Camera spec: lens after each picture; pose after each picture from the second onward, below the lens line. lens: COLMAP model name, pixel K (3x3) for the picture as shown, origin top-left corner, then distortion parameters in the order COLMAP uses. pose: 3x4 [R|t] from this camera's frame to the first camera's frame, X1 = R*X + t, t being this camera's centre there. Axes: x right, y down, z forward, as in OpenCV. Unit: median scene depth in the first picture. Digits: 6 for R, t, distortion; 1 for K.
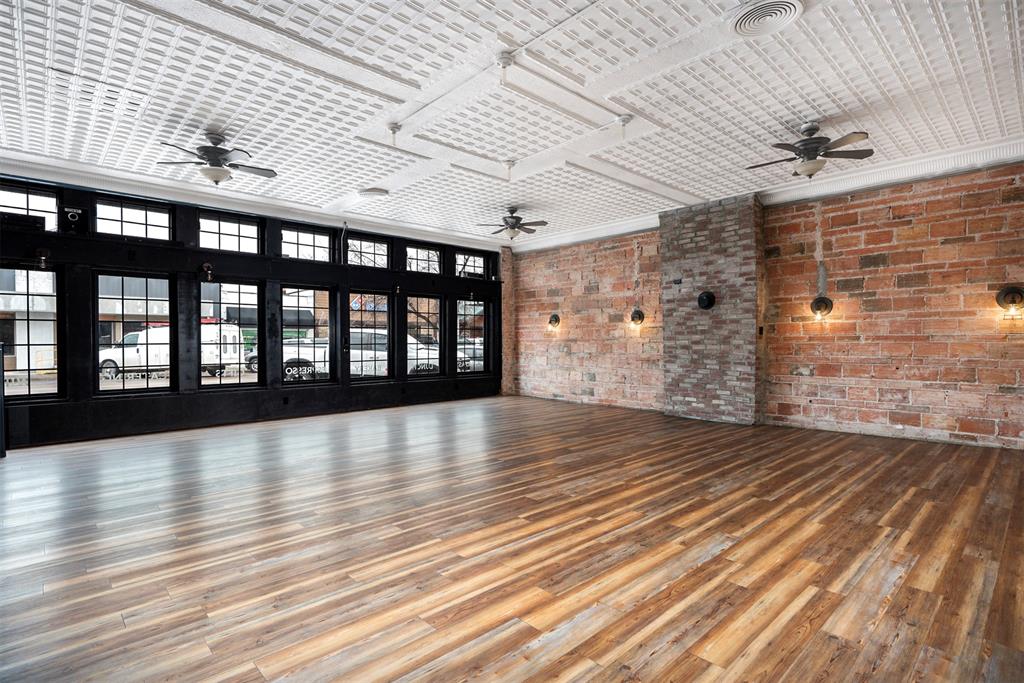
lens RADIAL K [[505.5, 0, 517.5], [0, 505.5, 346.3], [0, 0, 1]] dist [0.001498, 0.000329]
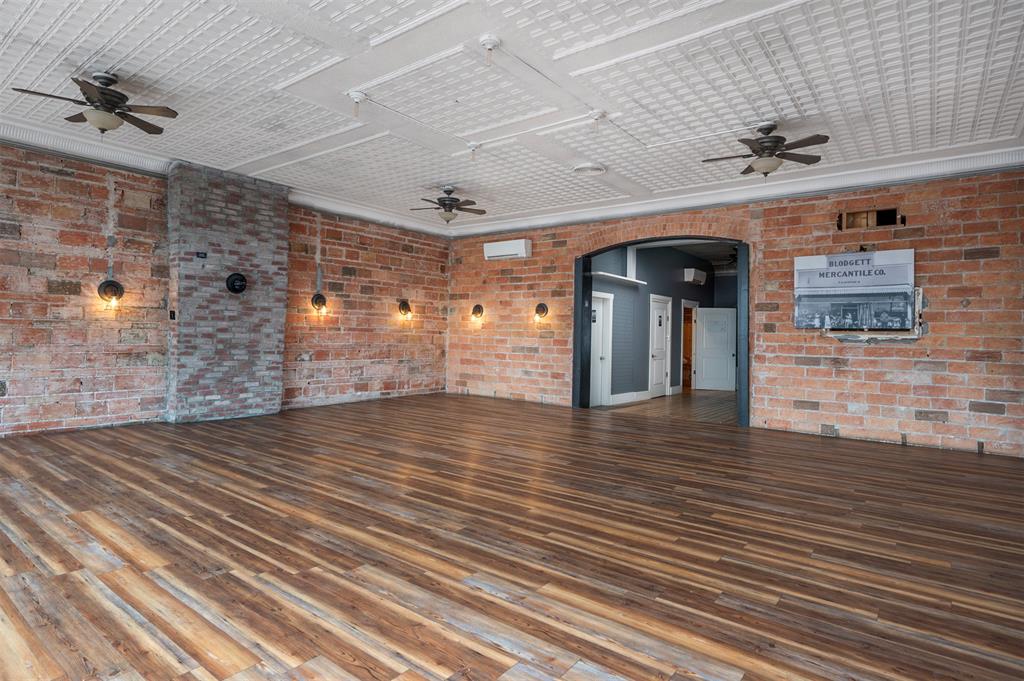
lens RADIAL K [[551.1, 0, 498.2], [0, 551.1, 321.9], [0, 0, 1]] dist [0.002117, 0.000311]
pose [[-0.141603, 0.023597, 0.989642, -0.672167], [-0.010598, 0.999622, -0.025352, -0.002871], [-0.989867, -0.014078, -0.141300, 0.699602]]
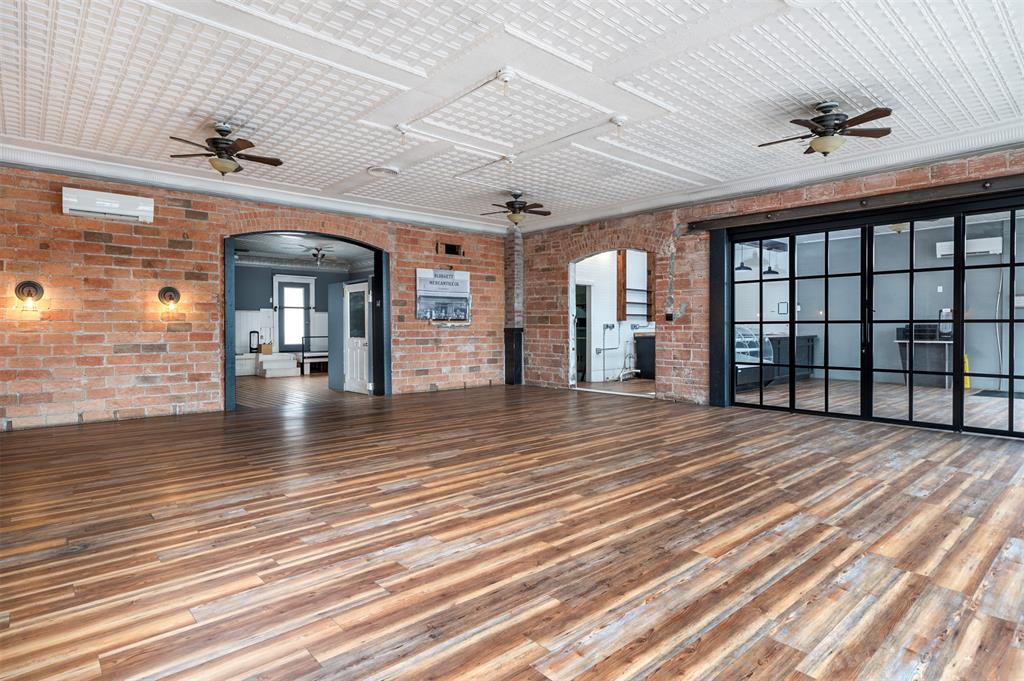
lens RADIAL K [[542.8, 0, 476.1], [0, 542.8, 333.2], [0, 0, 1]] dist [0.000221, 0.000050]
pose [[-0.997834, 0.004916, 0.065598, -0.020926], [0.006300, 0.999762, 0.020908, -0.013633], [-0.065479, 0.021276, -0.997627, 1.371460]]
